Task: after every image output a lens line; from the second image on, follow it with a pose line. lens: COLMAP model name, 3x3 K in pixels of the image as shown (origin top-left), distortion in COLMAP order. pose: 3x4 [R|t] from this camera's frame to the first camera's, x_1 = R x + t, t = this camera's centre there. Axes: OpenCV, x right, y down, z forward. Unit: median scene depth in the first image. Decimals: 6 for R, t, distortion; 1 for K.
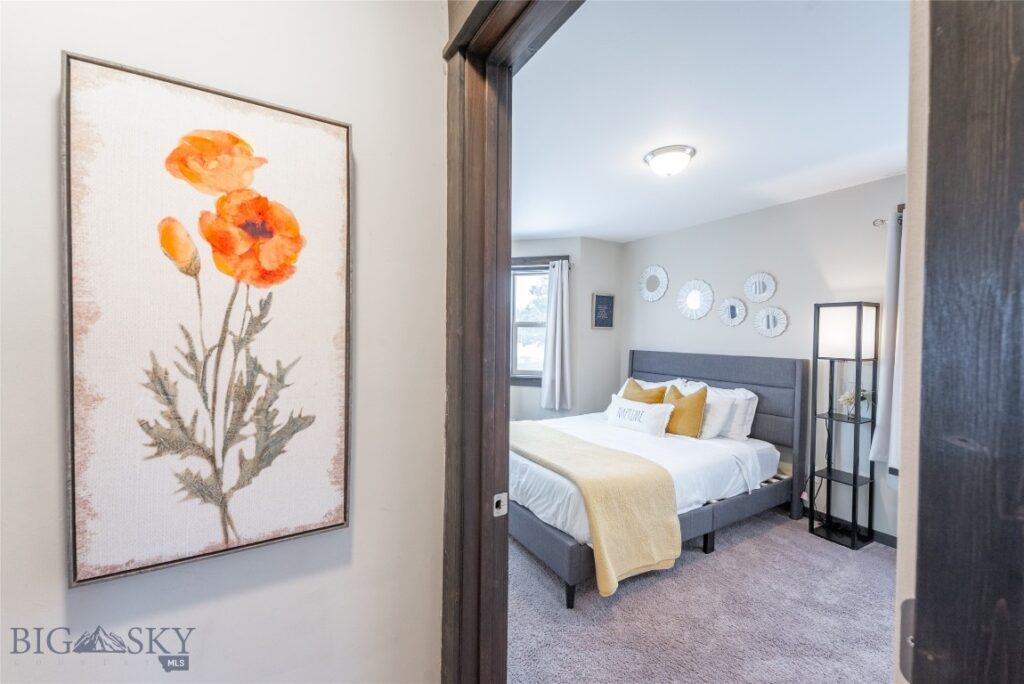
lens RADIAL K [[407.5, 0, 507.5], [0, 407.5, 340.3], [0, 0, 1]] dist [0.013749, -0.000019]
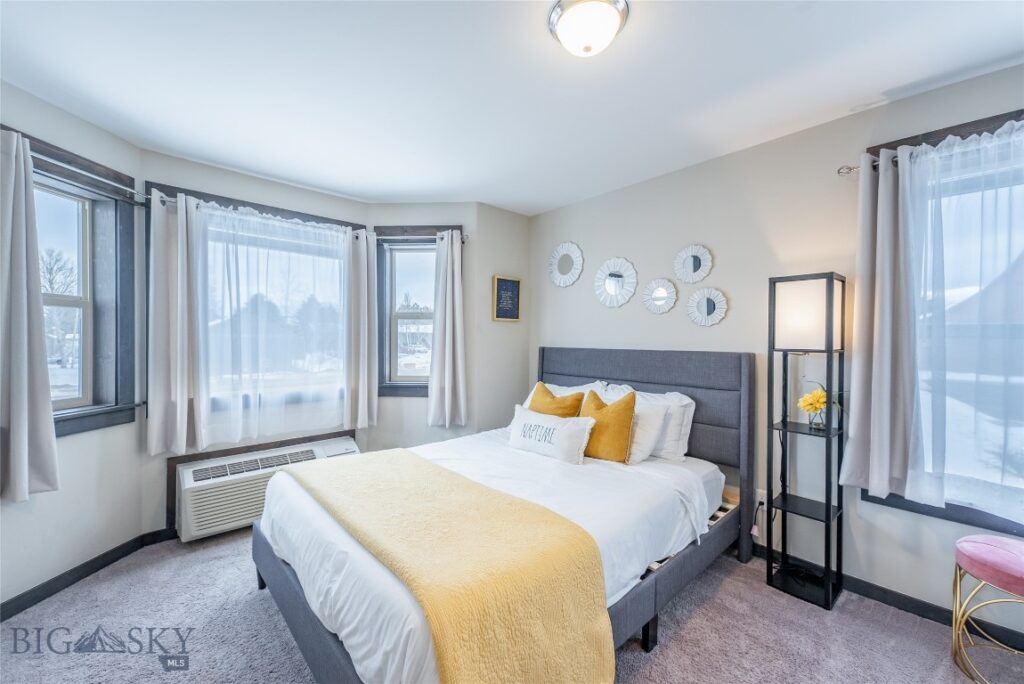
lens RADIAL K [[400.5, 0, 511.6], [0, 400.5, 338.2], [0, 0, 1]] dist [0.001115, -0.000170]
pose [[0.978821, -0.007247, 0.204590, 0.116056], [0.010260, 0.999854, -0.013673, 0.022419], [-0.204461, 0.015483, 0.978752, 0.325569]]
